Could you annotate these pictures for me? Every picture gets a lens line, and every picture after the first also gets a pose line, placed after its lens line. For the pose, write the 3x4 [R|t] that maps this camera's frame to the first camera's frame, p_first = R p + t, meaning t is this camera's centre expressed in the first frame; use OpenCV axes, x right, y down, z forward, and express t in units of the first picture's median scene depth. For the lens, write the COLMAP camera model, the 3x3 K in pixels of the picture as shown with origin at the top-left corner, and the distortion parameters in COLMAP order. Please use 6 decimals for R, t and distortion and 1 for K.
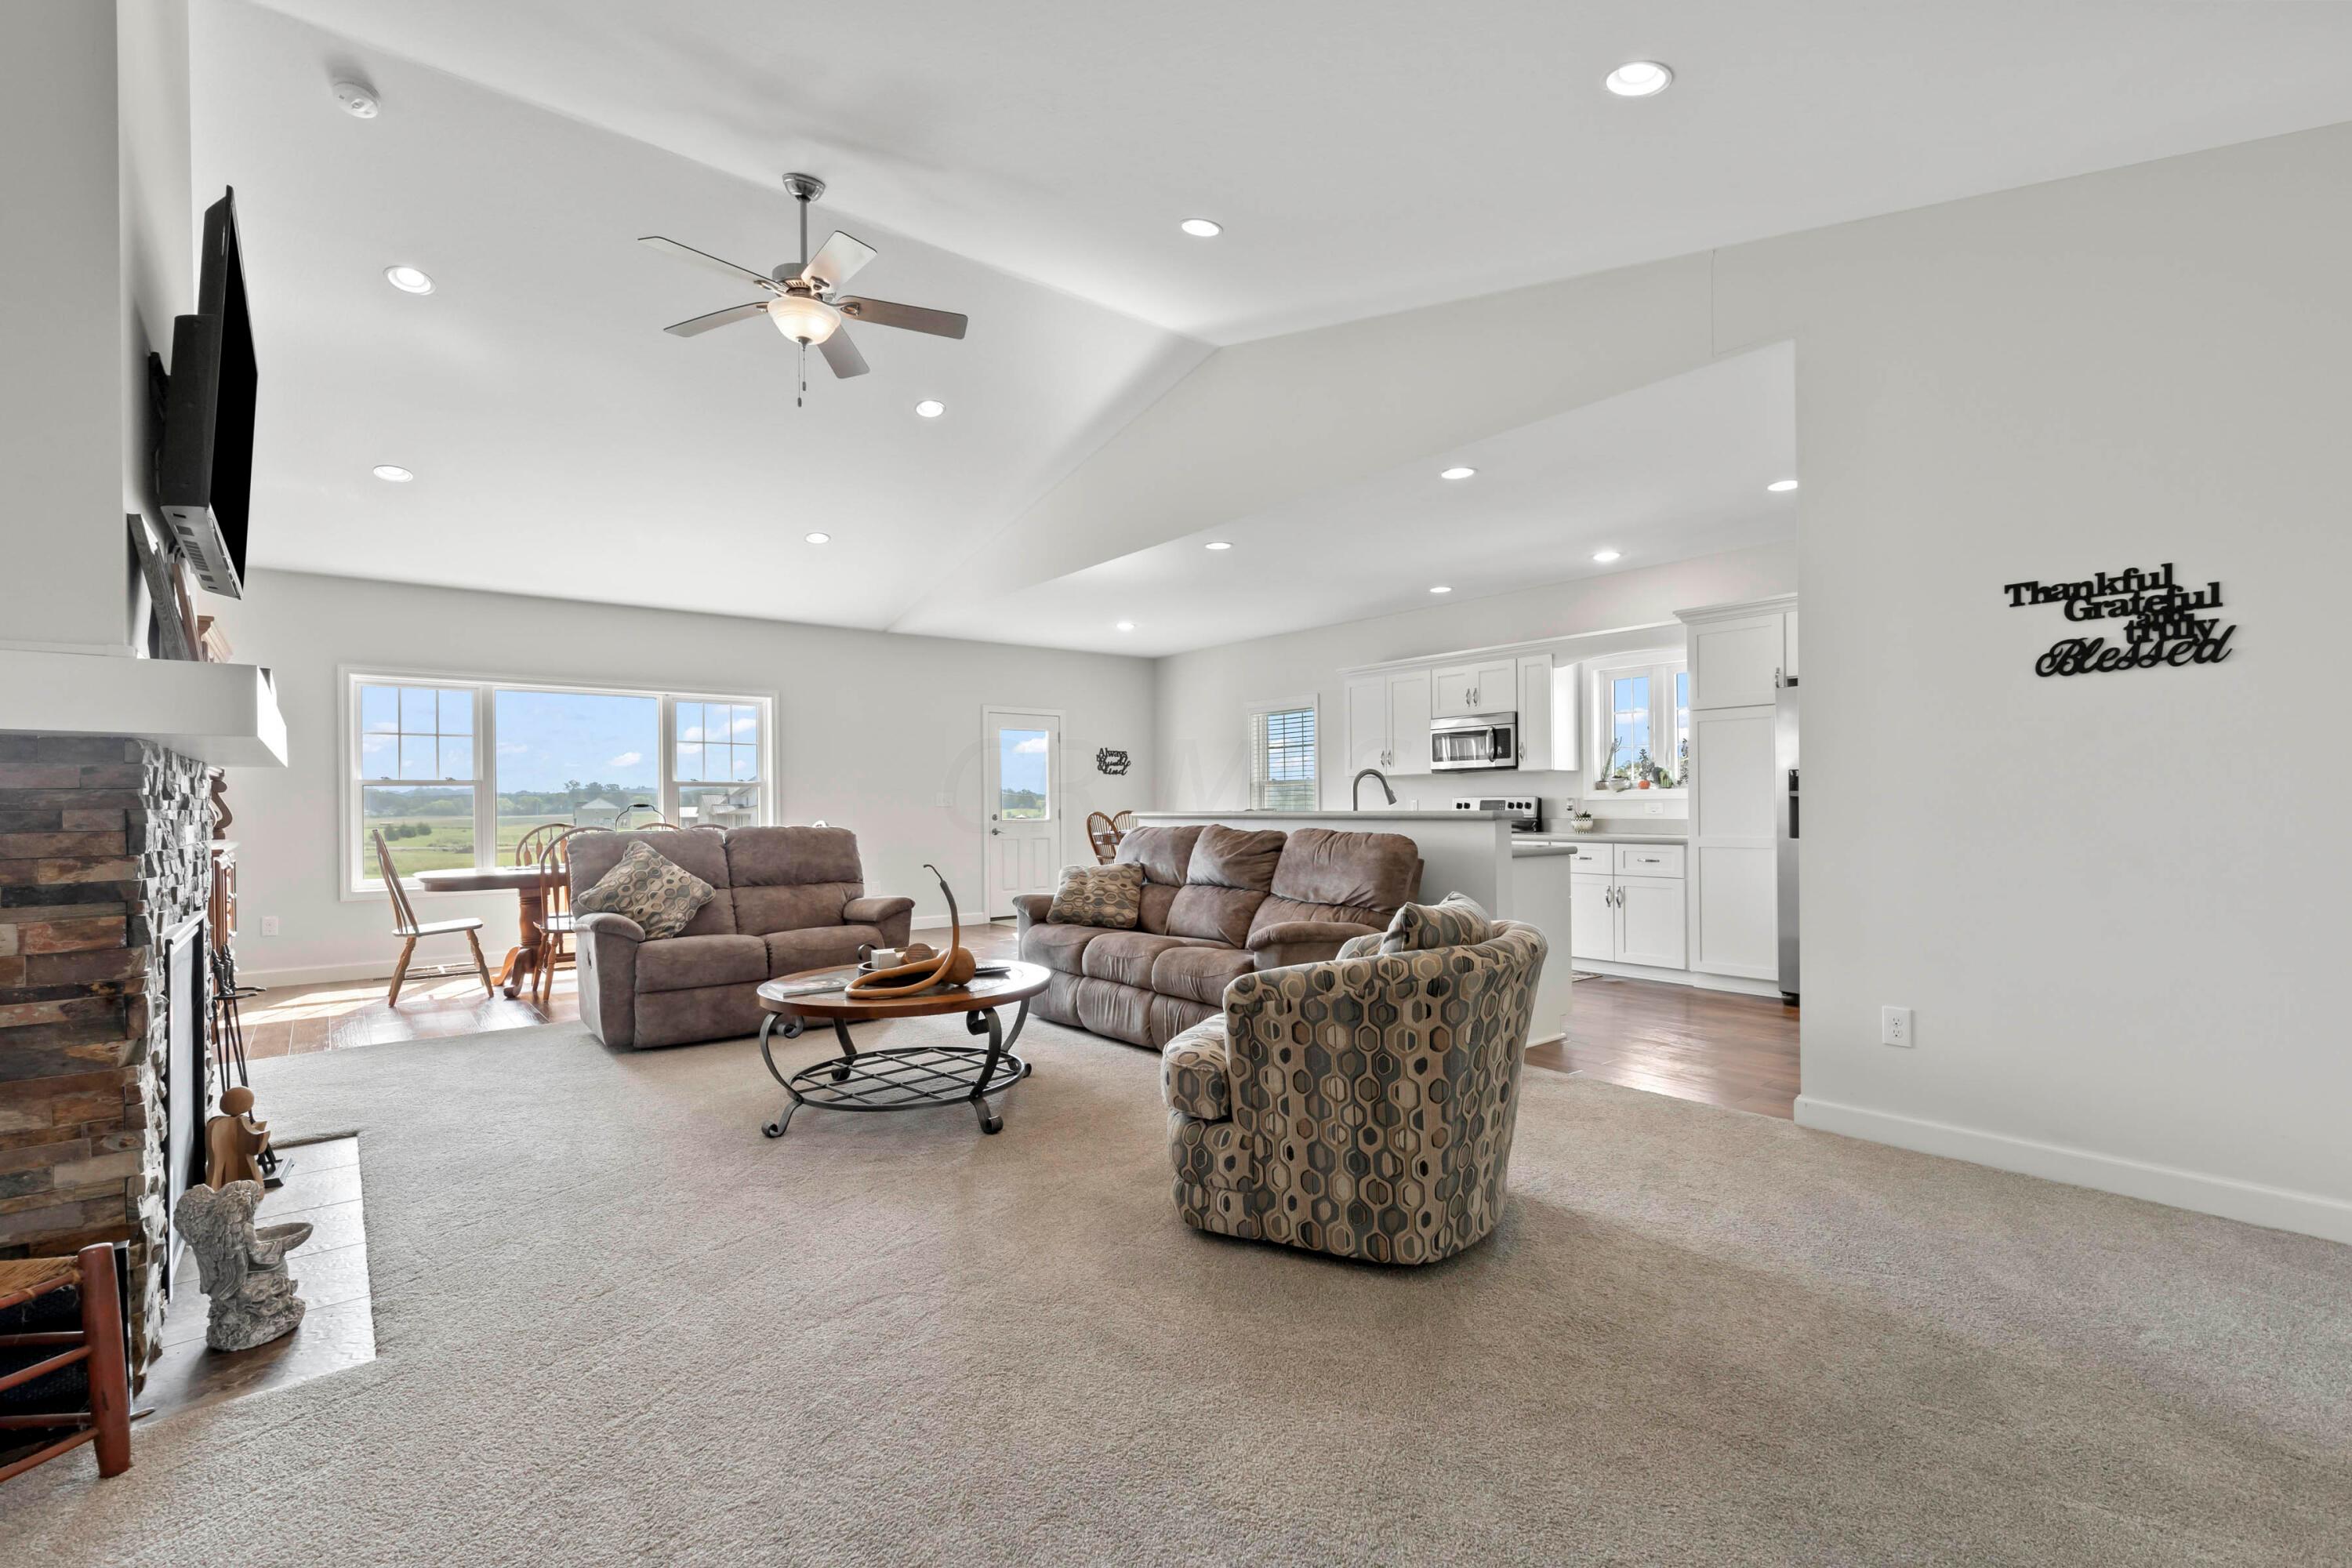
lens RADIAL K [[1050.6, 0, 1210.4], [0, 1050.6, 805.5], [0, 0, 1]] dist [-0.000876, -0.000624]
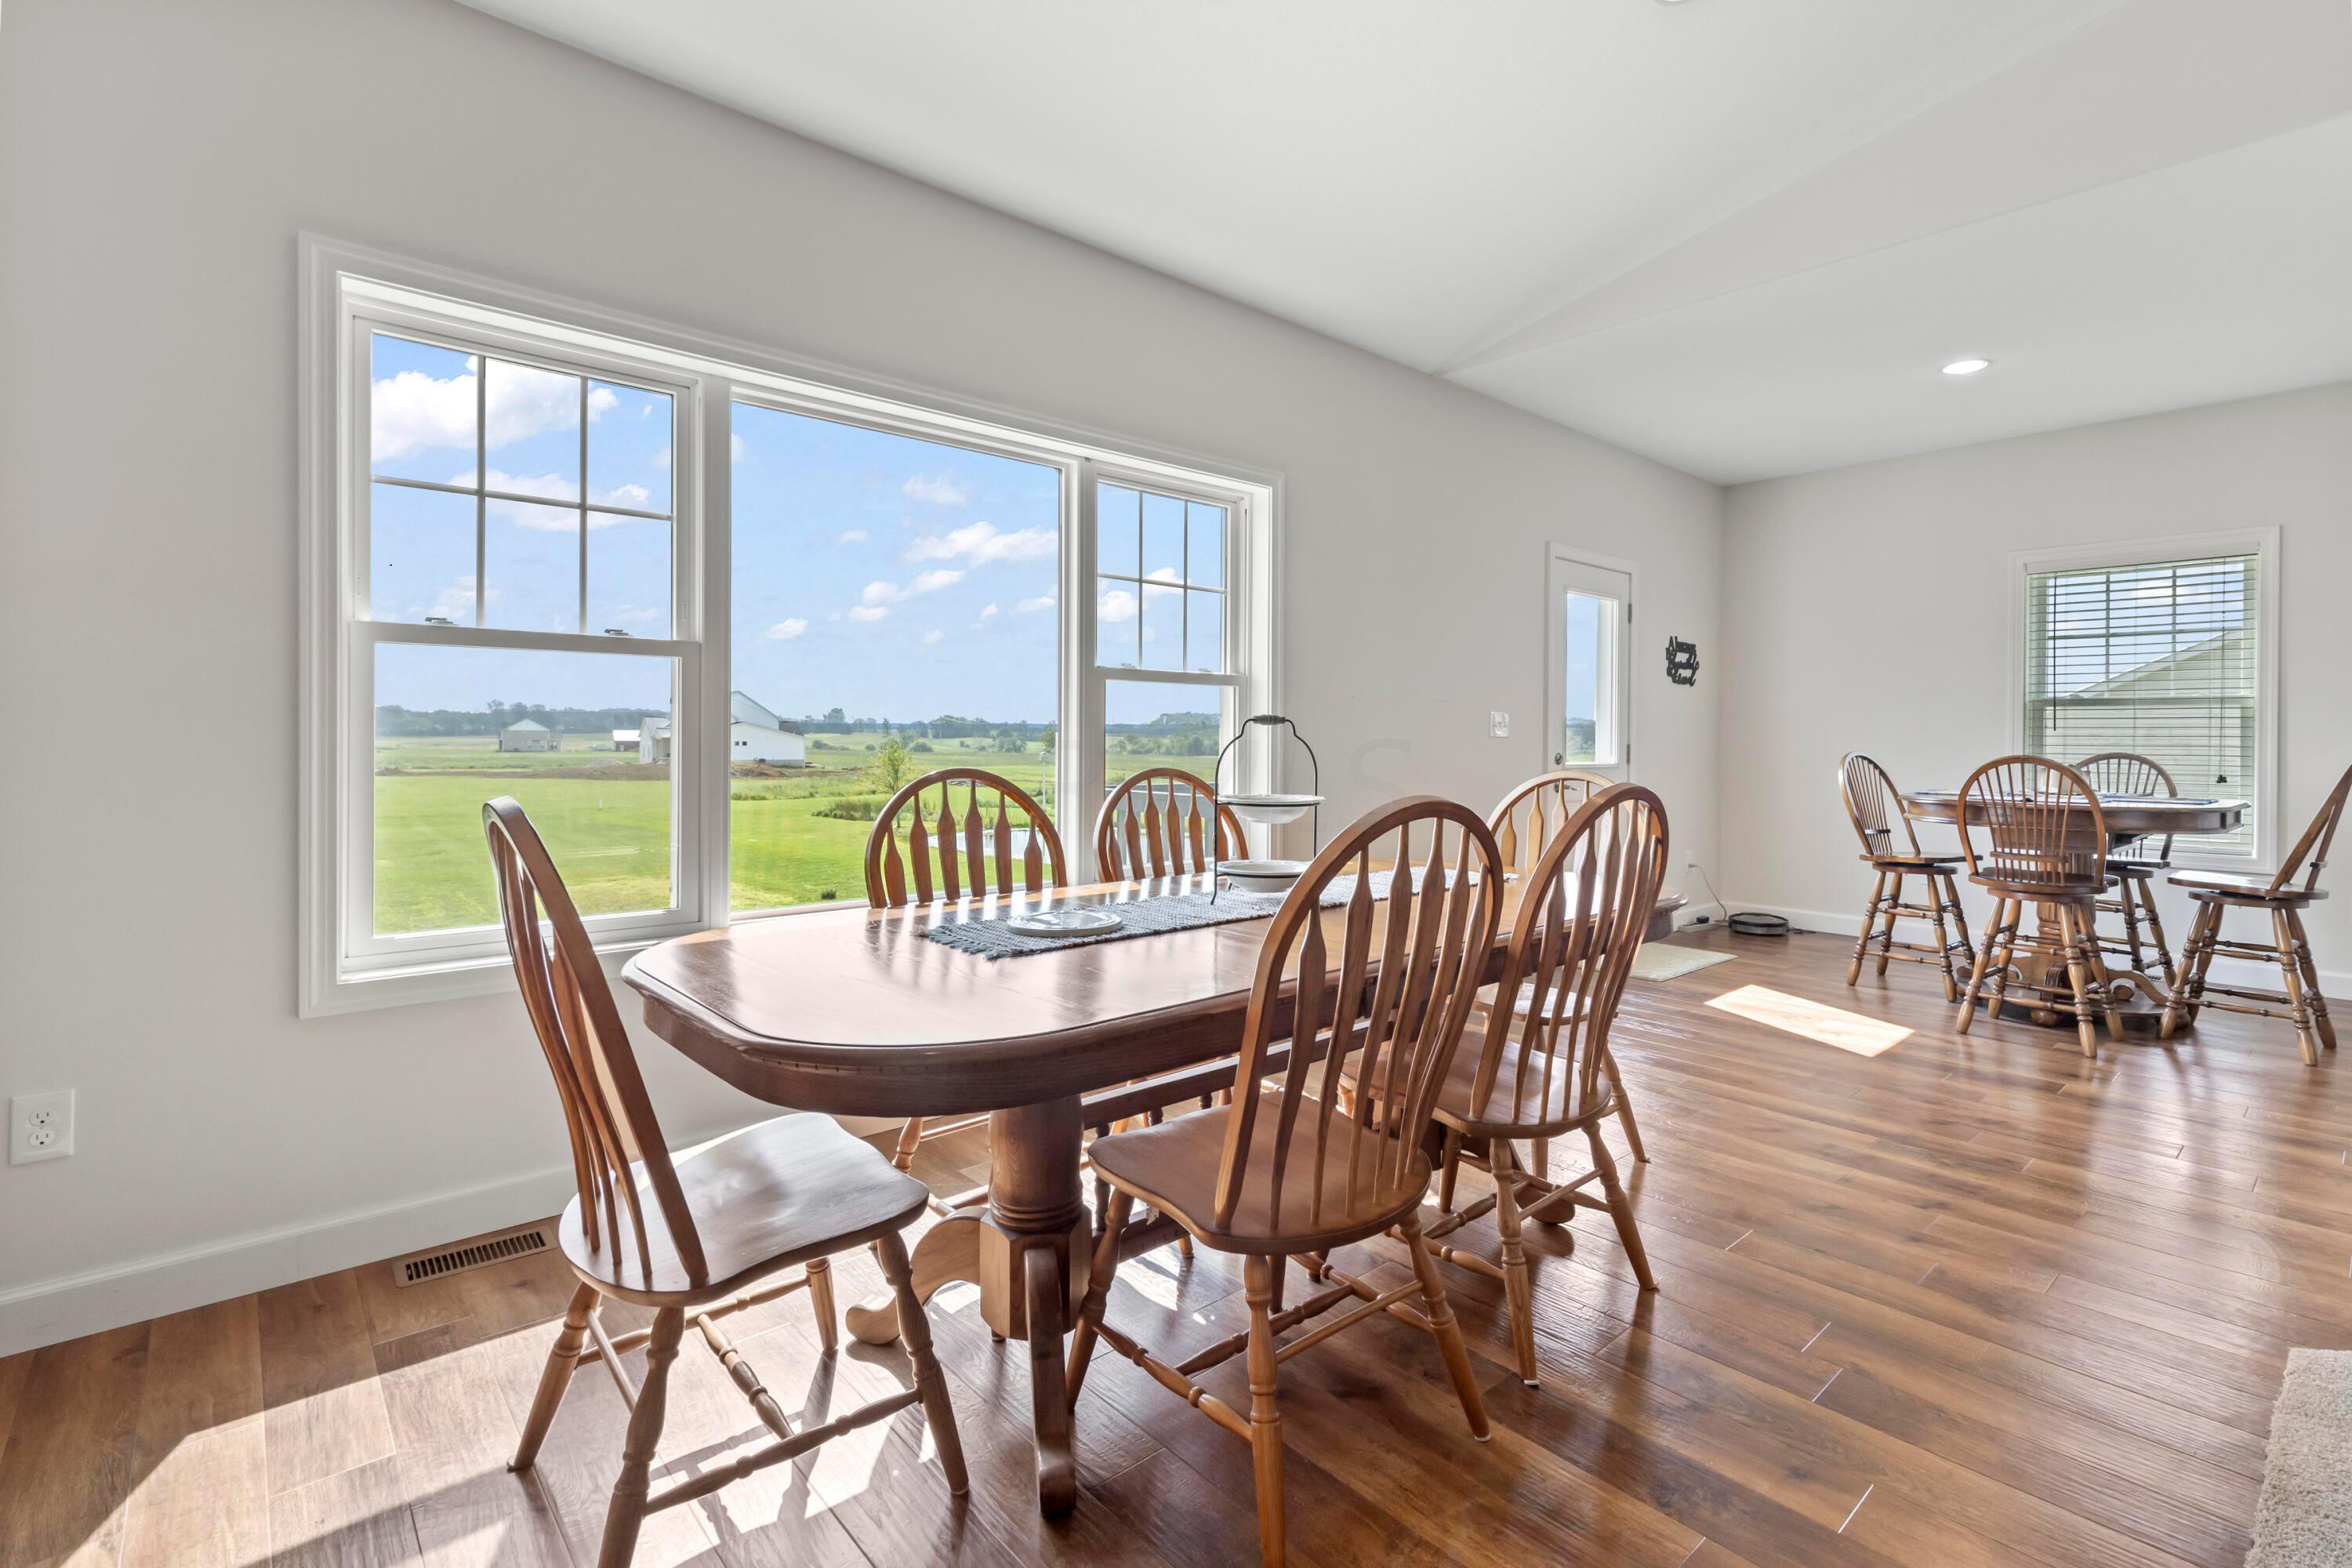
lens RADIAL K [[1067.8, 0, 1175.7], [0, 1067.8, 746.3], [0, 0, 1]] dist [0.001713, -0.000478]
pose [[0.999533, 0.017954, 0.024744, -0.543759], [-0.018124, 0.999813, 0.006677, 0.006418], [-0.024619, -0.007122, 0.999672, 0.636955]]
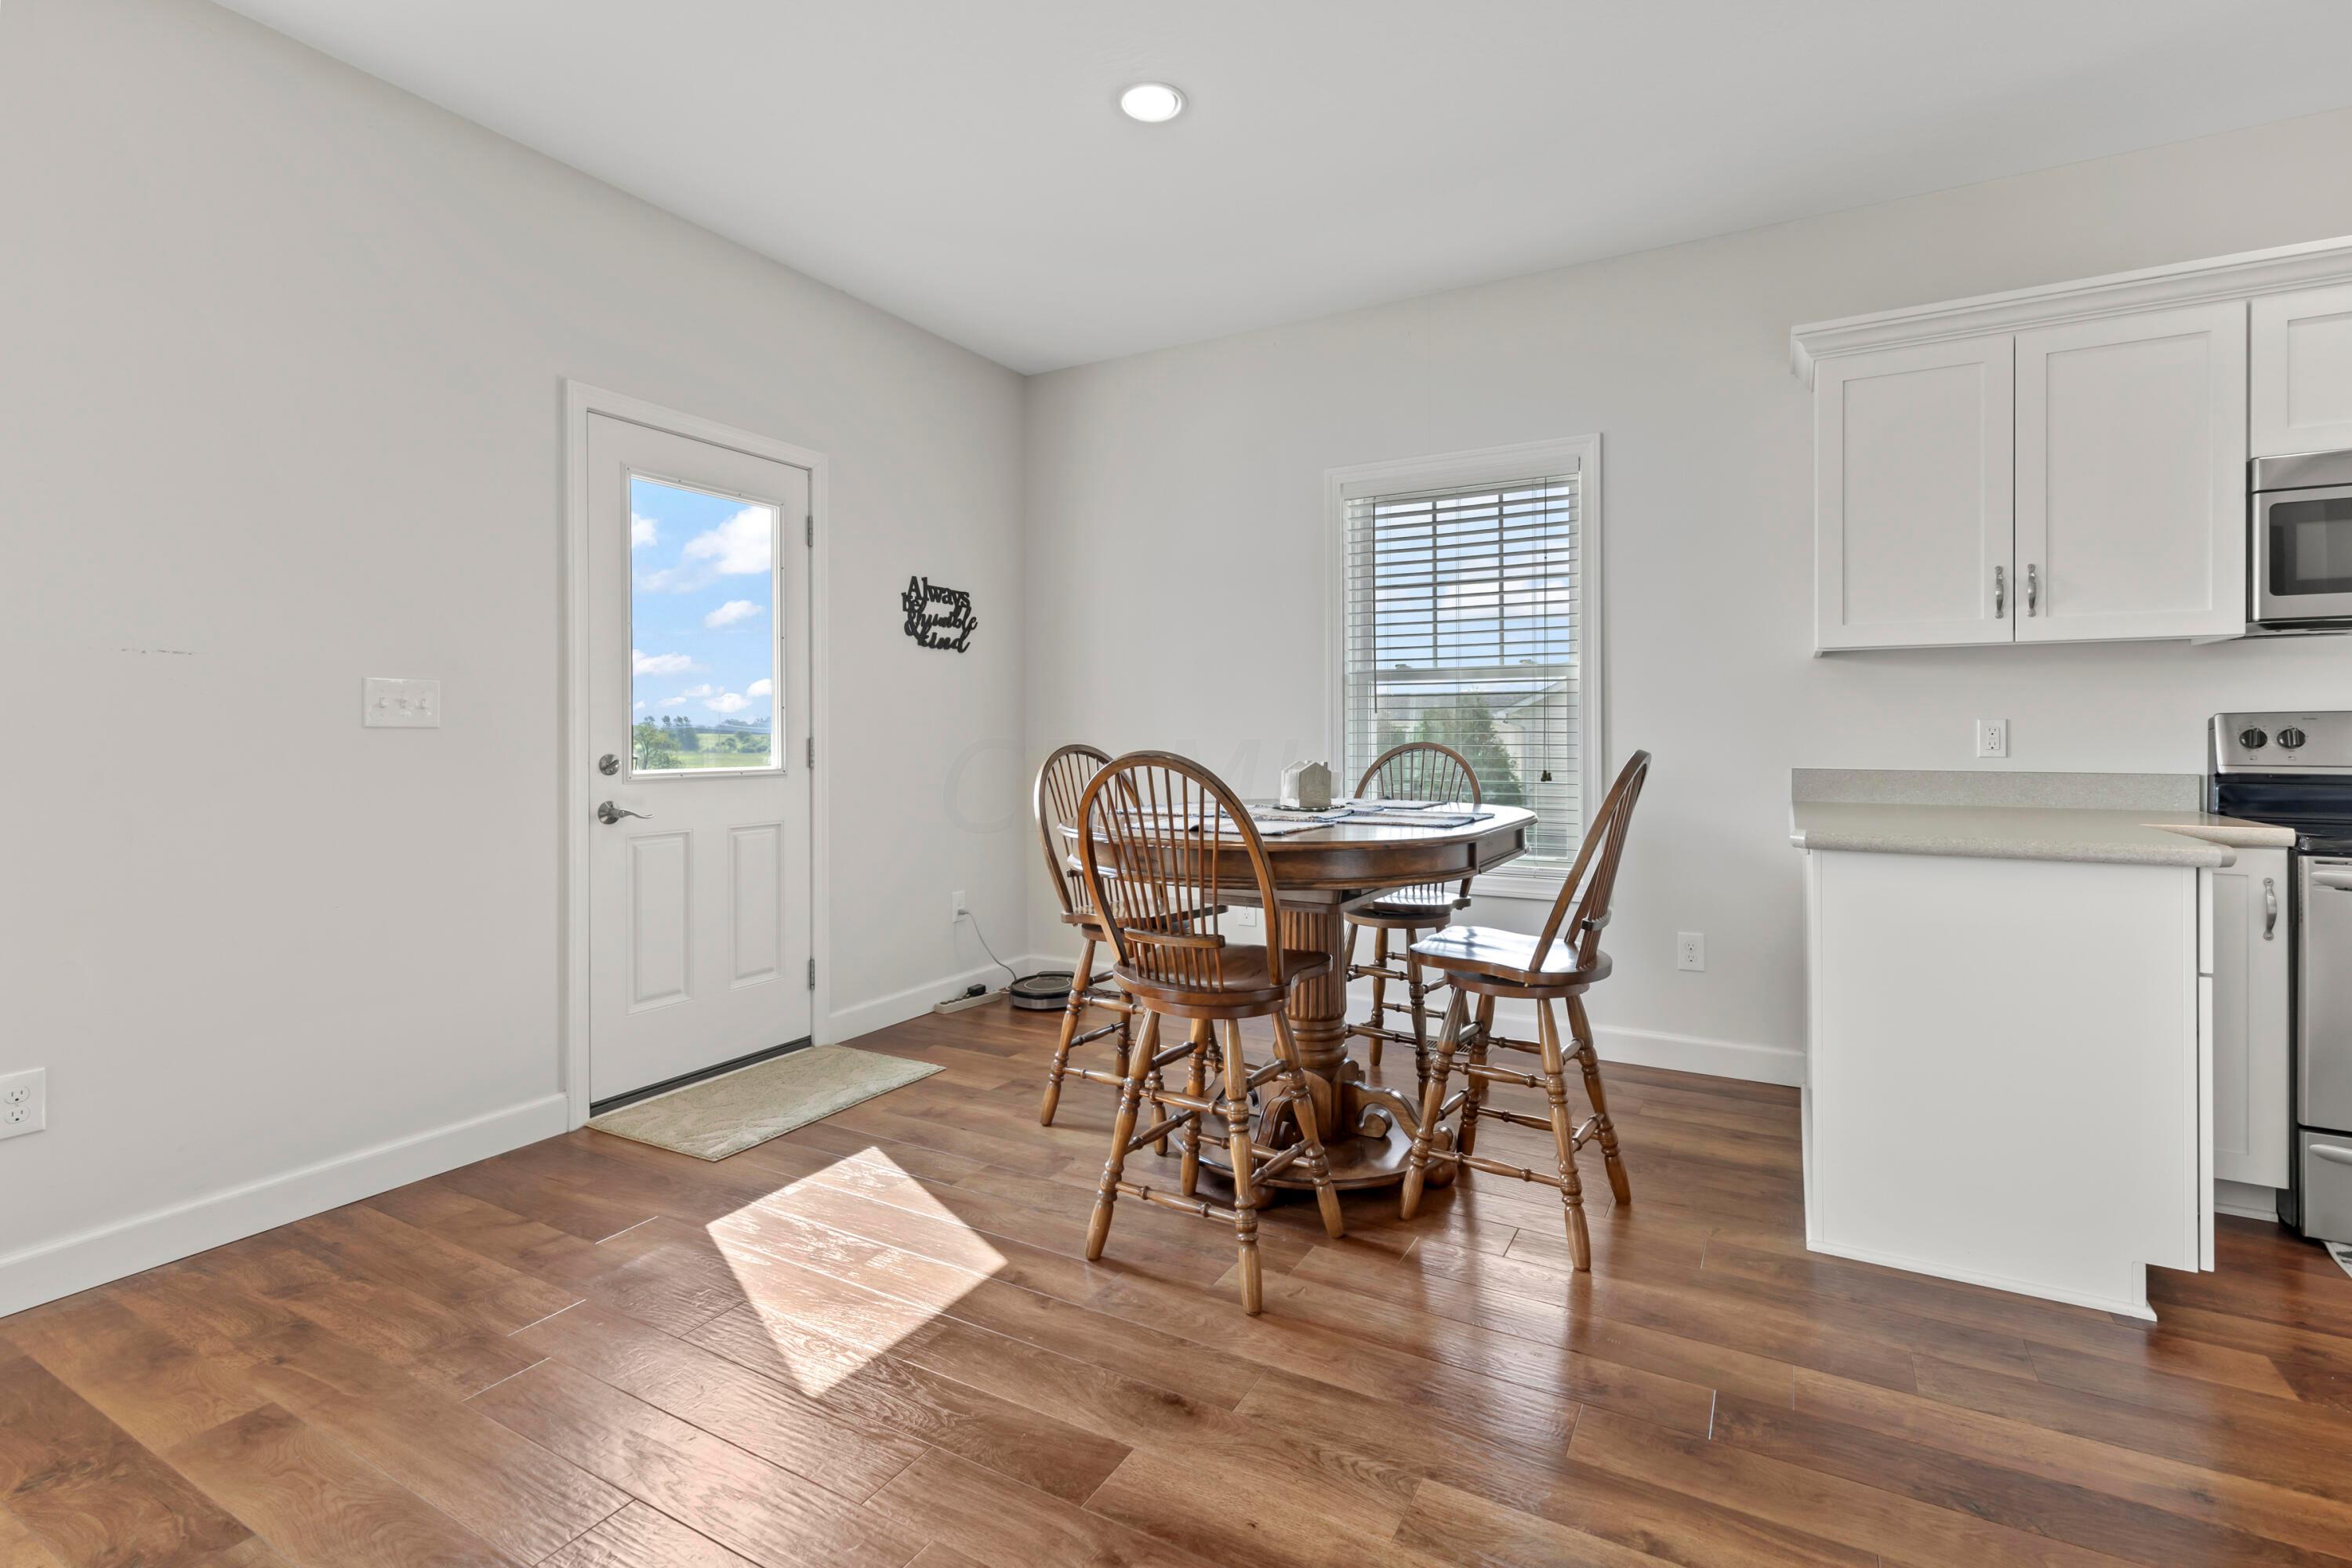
lens RADIAL K [[1067.8, 0, 1175.7], [0, 1067.8, 746.3], [0, 0, 1]] dist [0.001713, -0.000478]
pose [[0.936436, 0.004752, 0.350806, -0.214792], [-0.007675, 0.999946, 0.006943, 0.003421], [-0.350754, -0.009194, 0.936423, 0.880765]]
